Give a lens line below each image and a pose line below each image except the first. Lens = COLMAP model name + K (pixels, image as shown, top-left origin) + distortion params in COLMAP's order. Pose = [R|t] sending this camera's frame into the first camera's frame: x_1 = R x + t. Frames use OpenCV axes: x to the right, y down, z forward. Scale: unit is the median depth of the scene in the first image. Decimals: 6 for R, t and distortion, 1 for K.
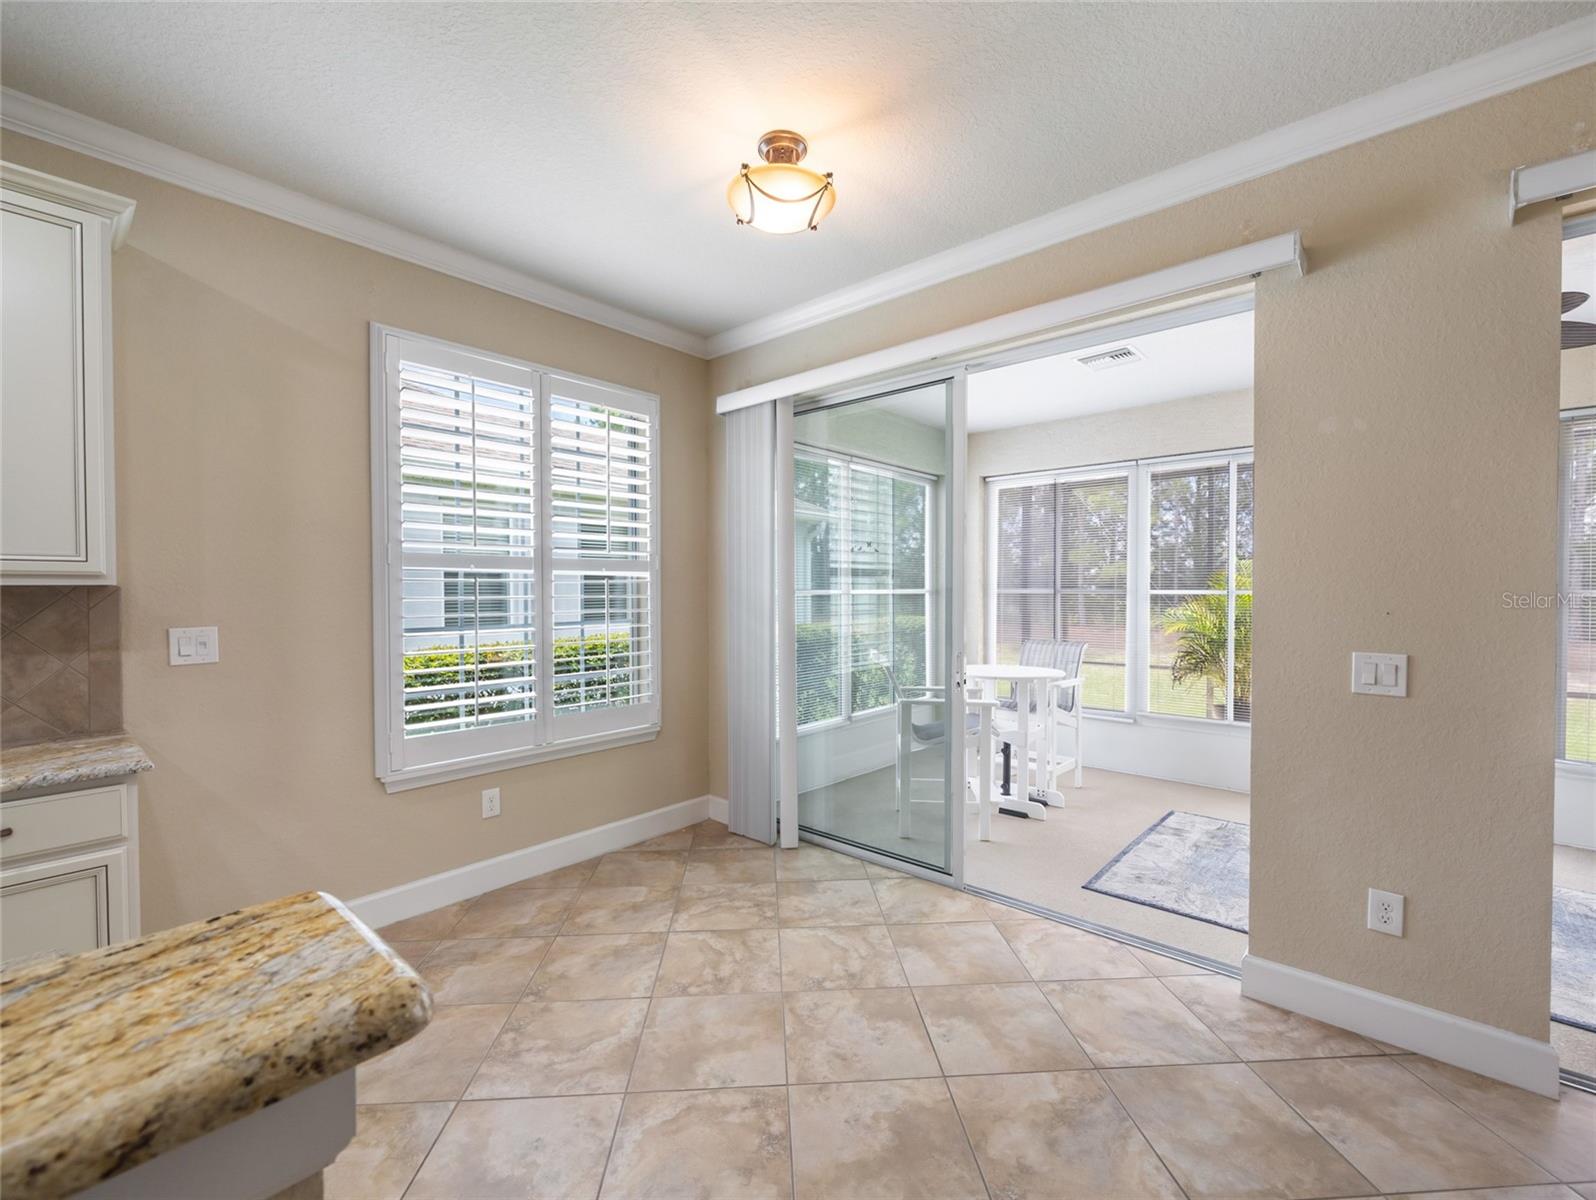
lens RADIAL K [[682.6, 0, 803.7], [0, 682.6, 601.6], [0, 0, 1]] dist [-0.003290, 0.000435]
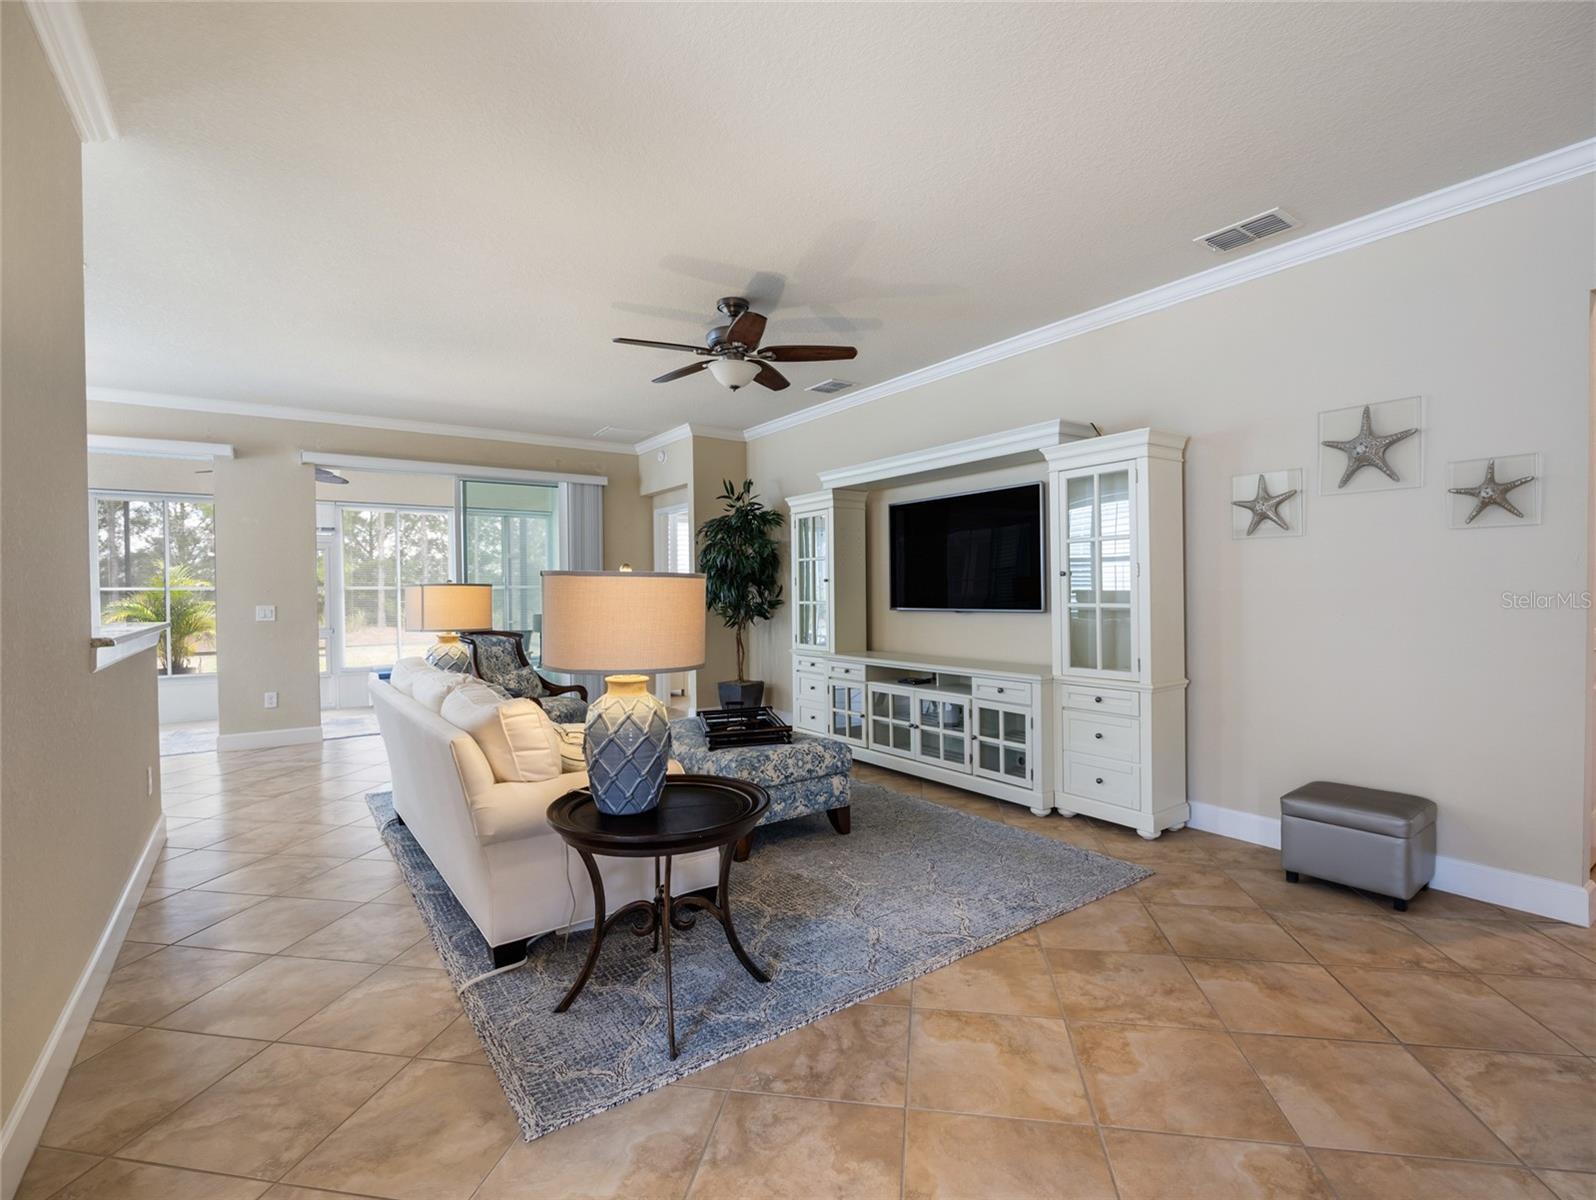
lens RADIAL K [[753.3, 0, 801.8], [0, 753.3, 605.0], [0, 0, 1]] dist [-0.010382, -0.000041]
pose [[0.231763, -0.018691, 0.972593, -1.499761], [0.023815, 0.999625, 0.013536, 0.077869], [-0.972481, 0.020025, 0.232121, -1.699210]]
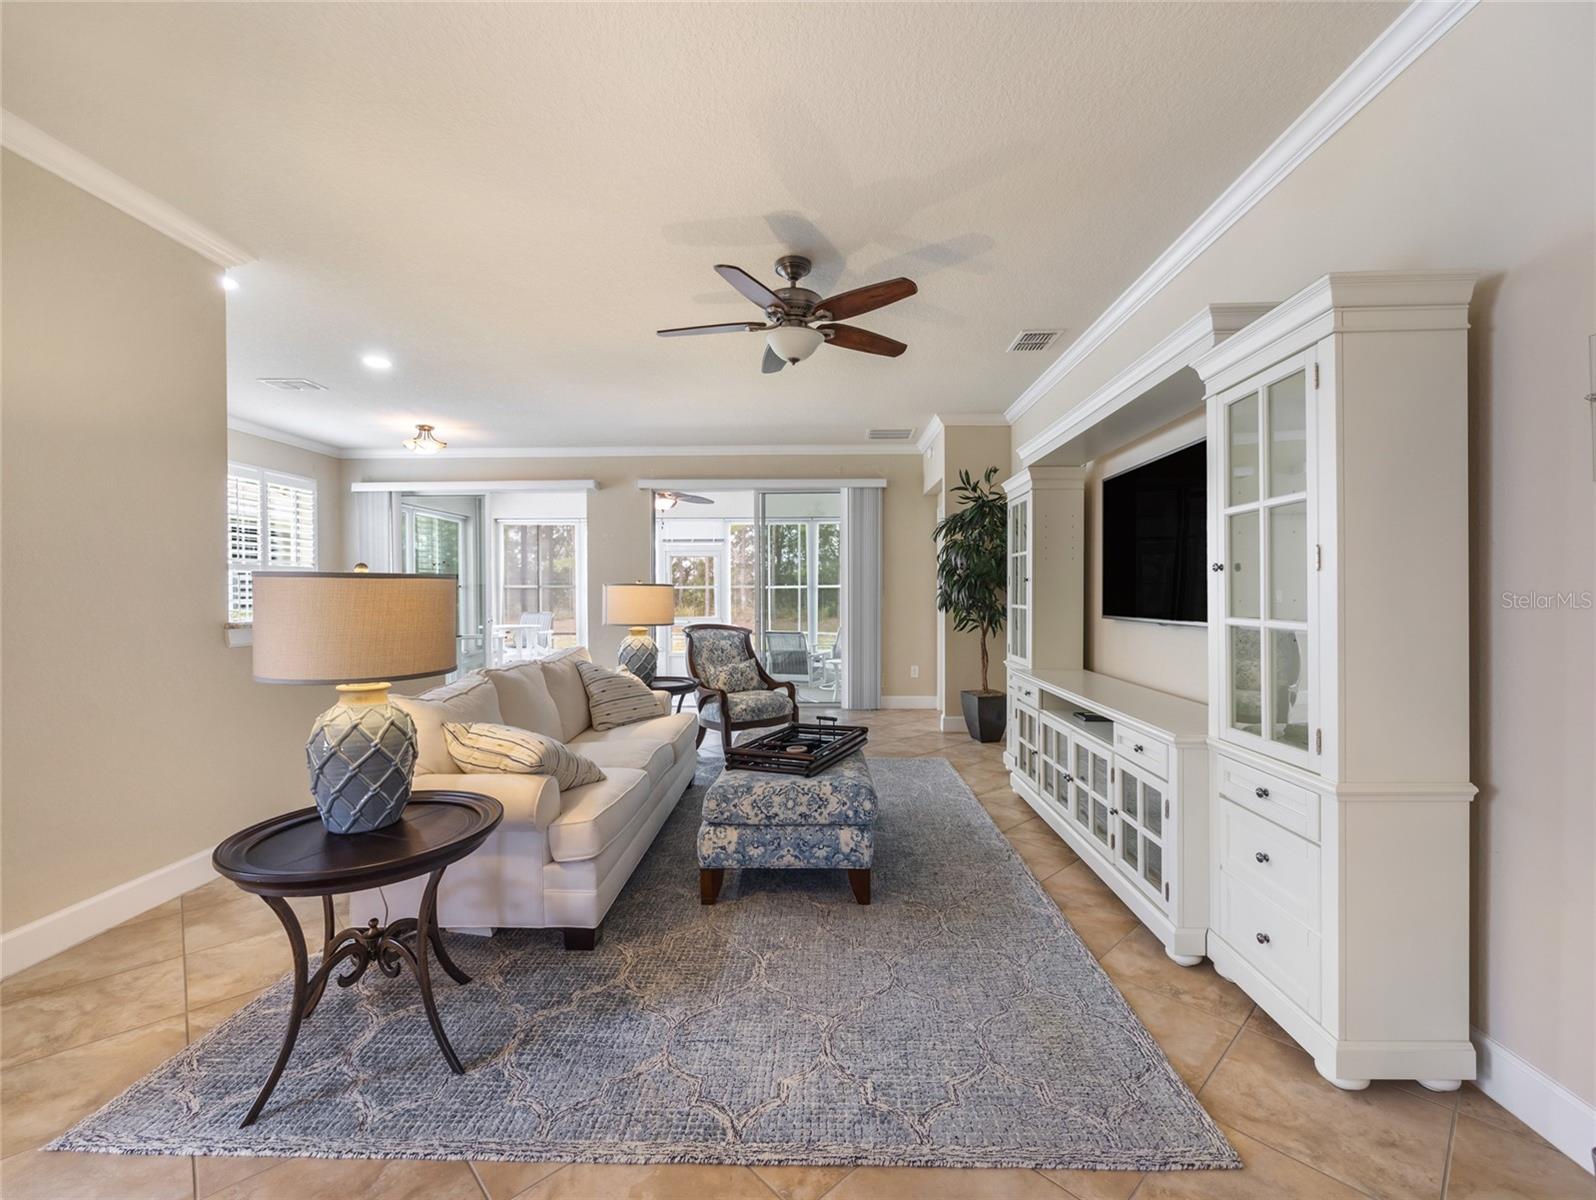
lens RADIAL K [[682.6, 0, 803.7], [0, 682.6, 601.6], [0, 0, 1]] dist [-0.003290, 0.000435]
pose [[0.771754, -0.008672, 0.635863, -0.643579], [0.010452, 0.999945, 0.000952, 0.084218], [-0.635836, 0.005912, 0.771802, -2.275992]]
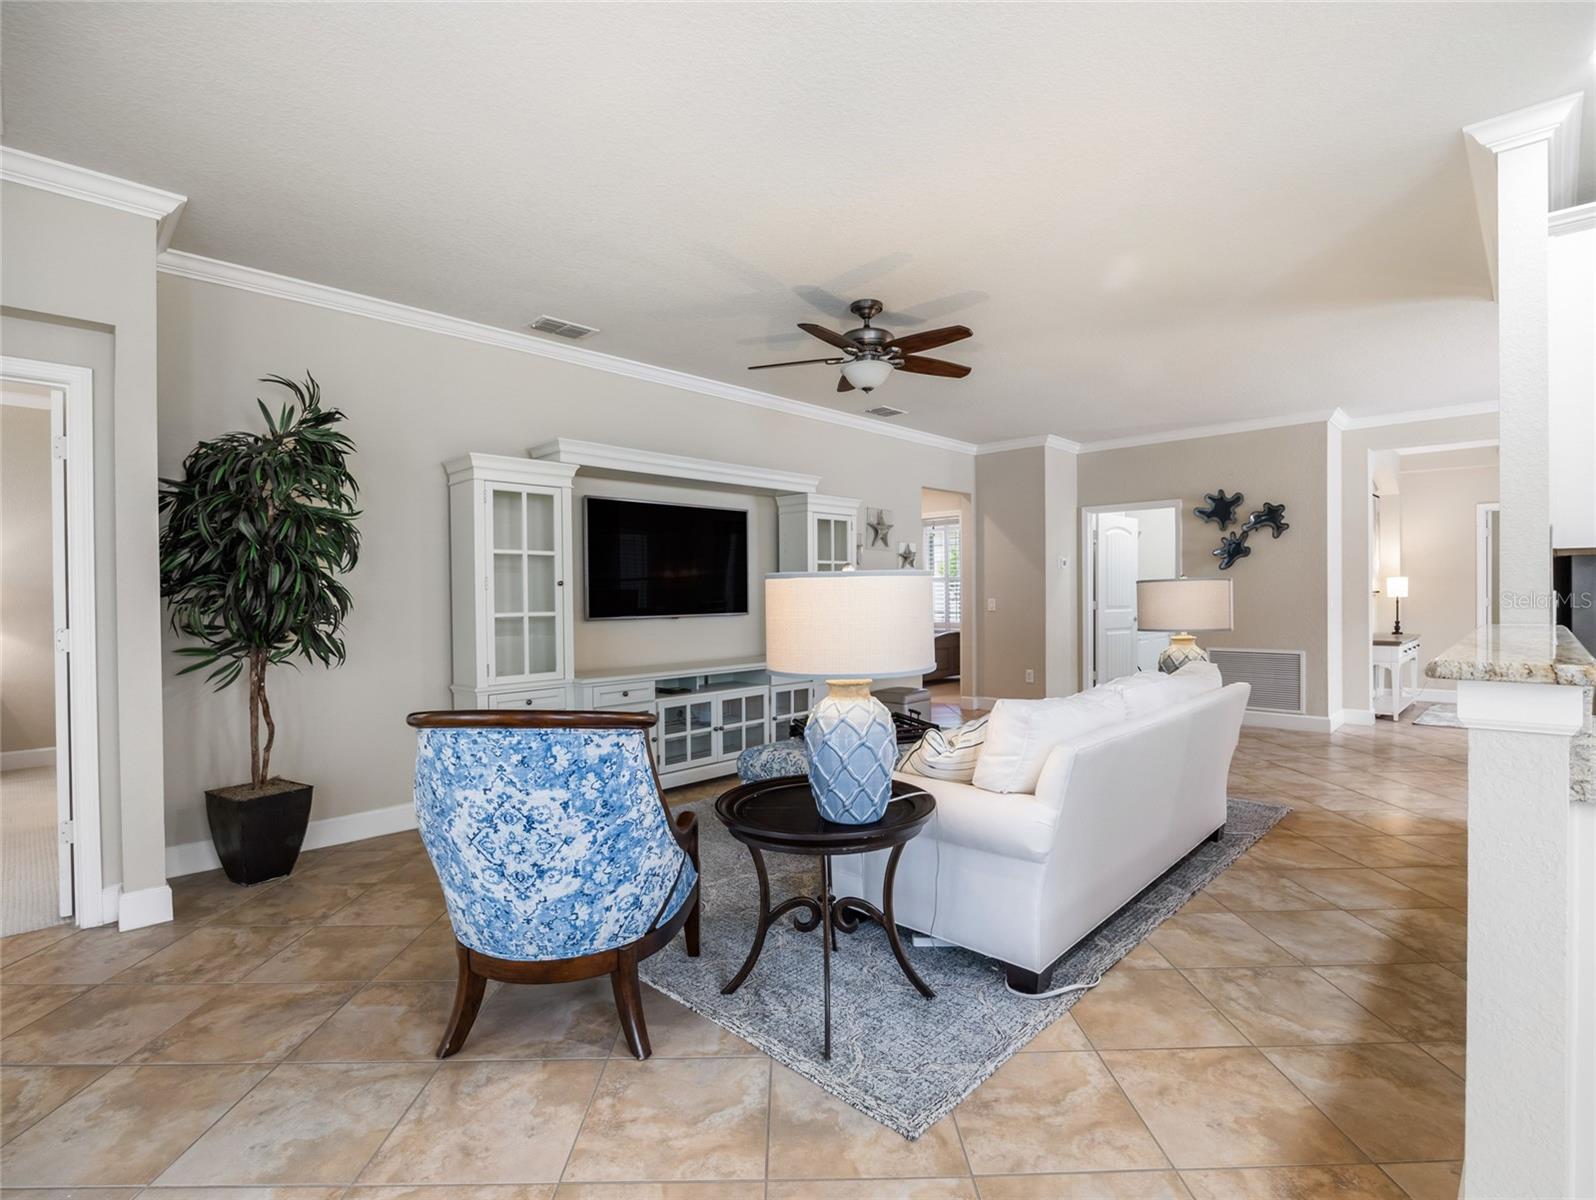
lens RADIAL K [[774.2, 0, 804.4], [0, 774.2, 604.0], [0, 0, 1]] dist [-0.018722, -0.000227]
pose [[-0.998896, 0.010813, 0.045721, 0.357330], [0.012046, 0.999569, 0.026768, 0.037827], [-0.045411, 0.027290, -0.998596, 0.813683]]
